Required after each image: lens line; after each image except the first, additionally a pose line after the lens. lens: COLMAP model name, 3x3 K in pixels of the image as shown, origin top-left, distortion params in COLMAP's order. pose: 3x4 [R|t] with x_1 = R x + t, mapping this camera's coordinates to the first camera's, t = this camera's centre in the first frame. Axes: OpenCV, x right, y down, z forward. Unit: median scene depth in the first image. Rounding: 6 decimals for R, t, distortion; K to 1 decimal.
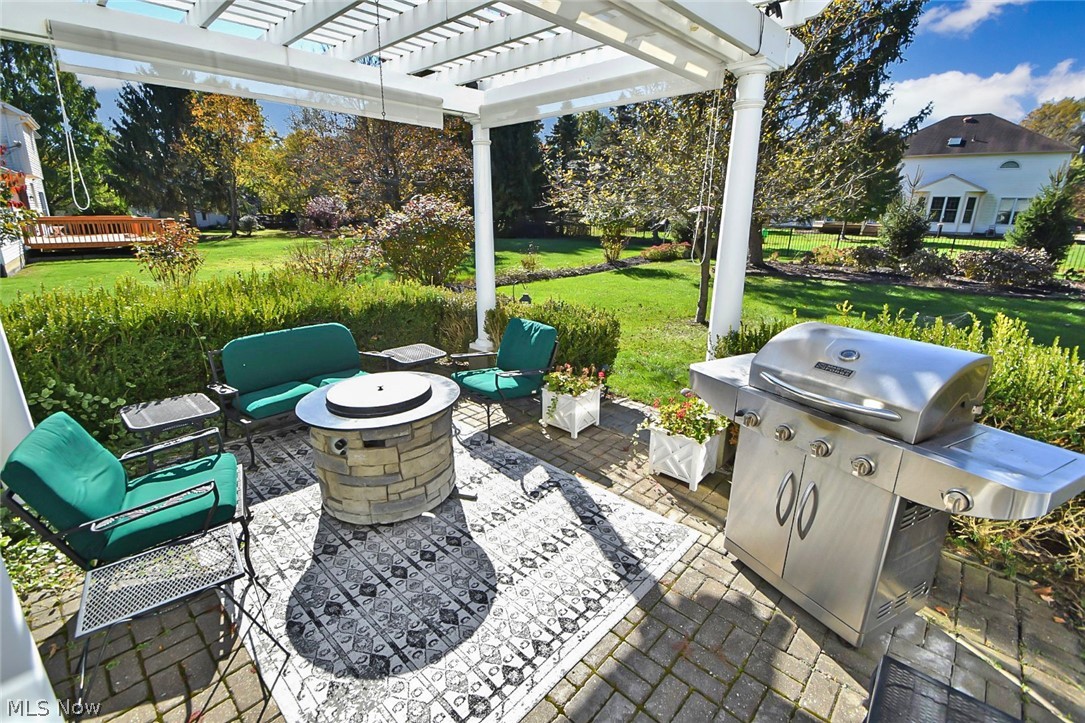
lens RADIAL K [[477.9, 0, 524.2], [0, 477.9, 351.0], [0, 0, 1]] dist [0.013019, -0.016198]
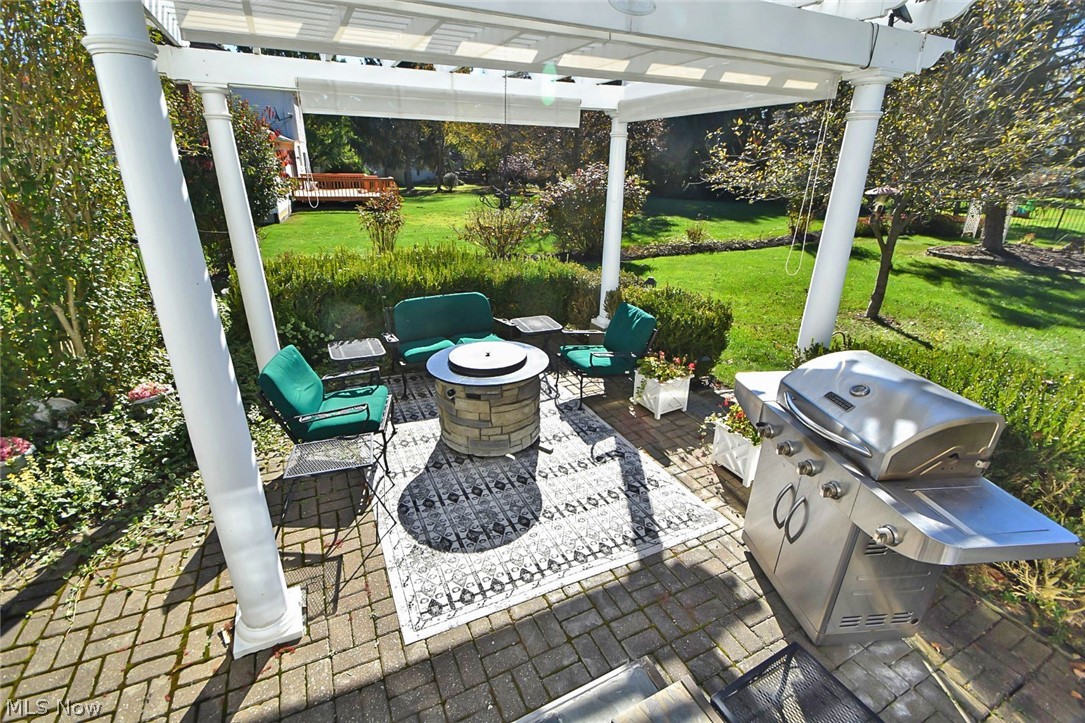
lens RADIAL K [[477.9, 0, 524.2], [0, 477.9, 351.0], [0, 0, 1]] dist [0.013019, -0.016198]
pose [[0.931458, 0.132517, -0.338860, 0.230682], [-0.102049, 0.989085, 0.106288, -0.079726], [0.349246, -0.064422, 0.934814, -0.175179]]
